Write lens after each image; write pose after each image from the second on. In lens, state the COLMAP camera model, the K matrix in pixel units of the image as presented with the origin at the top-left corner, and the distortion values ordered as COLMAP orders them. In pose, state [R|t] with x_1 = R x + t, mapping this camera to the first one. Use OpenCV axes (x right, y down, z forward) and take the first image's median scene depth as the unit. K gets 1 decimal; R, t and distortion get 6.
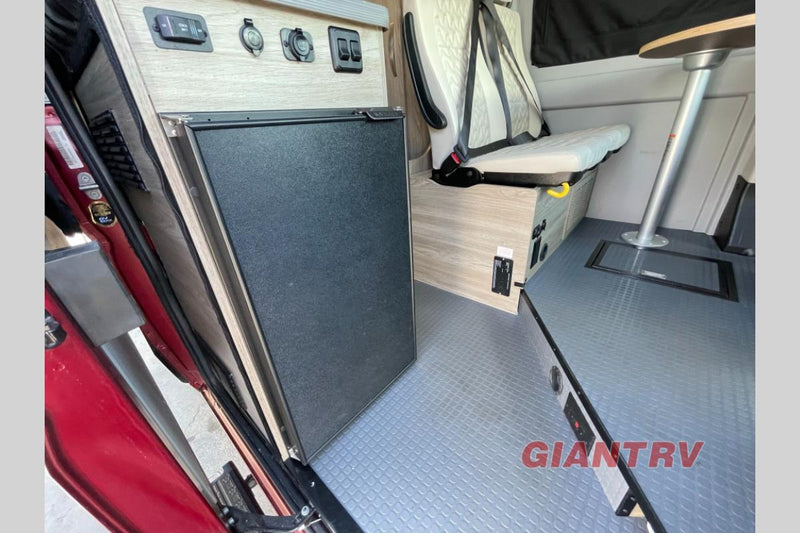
lens RADIAL K [[289.2, 0, 400.0], [0, 289.2, 266.5], [0, 0, 1]] dist [0.000249, 0.000004]
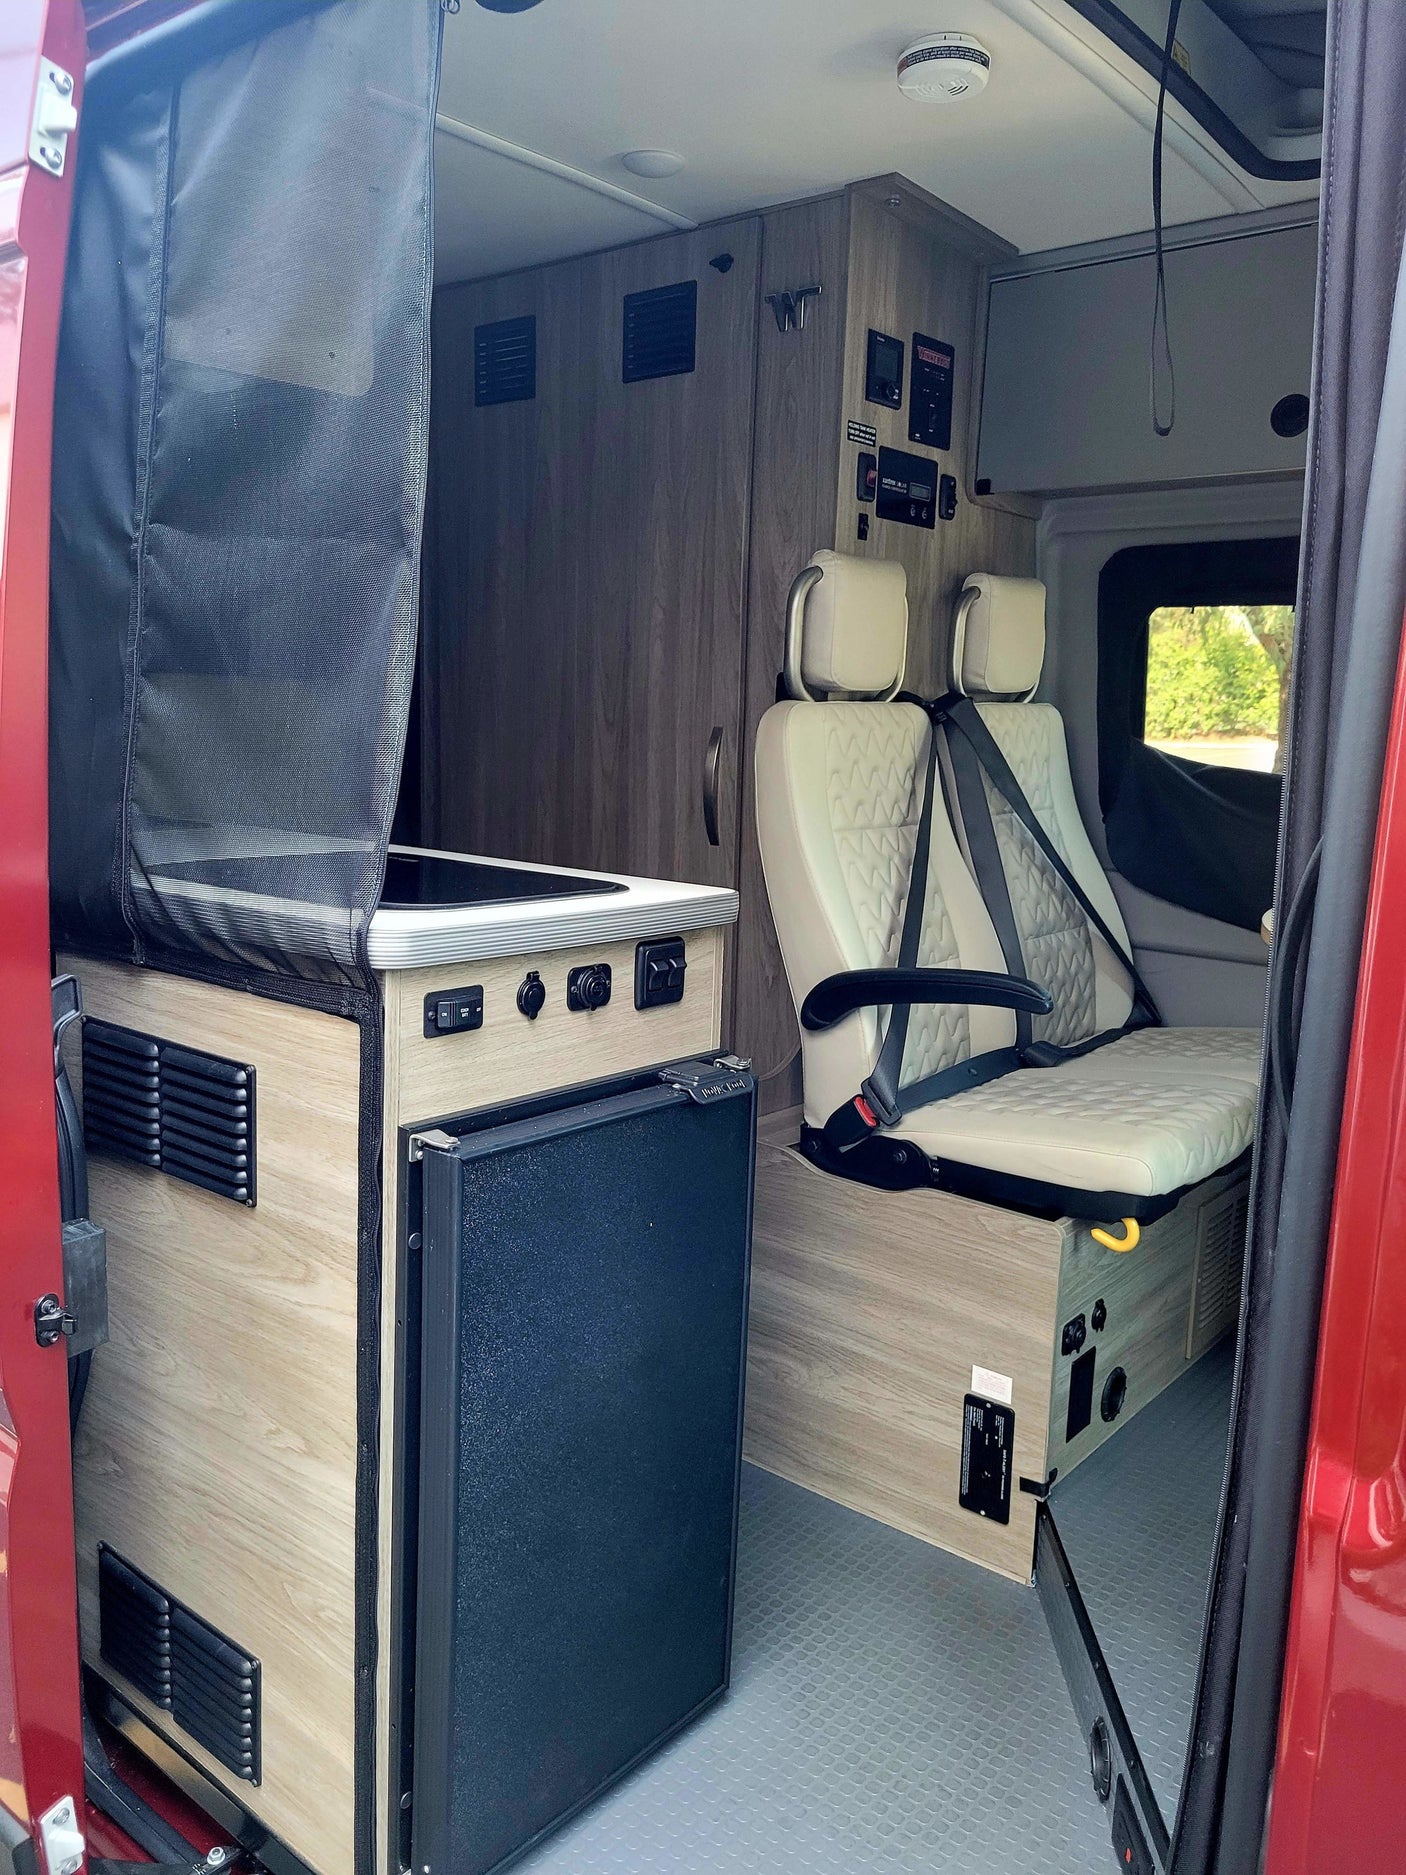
lens RADIAL K [[1445.8, 0, 703.0], [0, 1445.8, 937.5], [0, 0, 1]] dist [0.053216, 0.001486]
pose [[0.994511, 0.096136, 0.041292, -0.116483], [-0.078455, 0.946303, -0.313617, 0.019371], [-0.069225, 0.308656, 0.948651, -0.837079]]
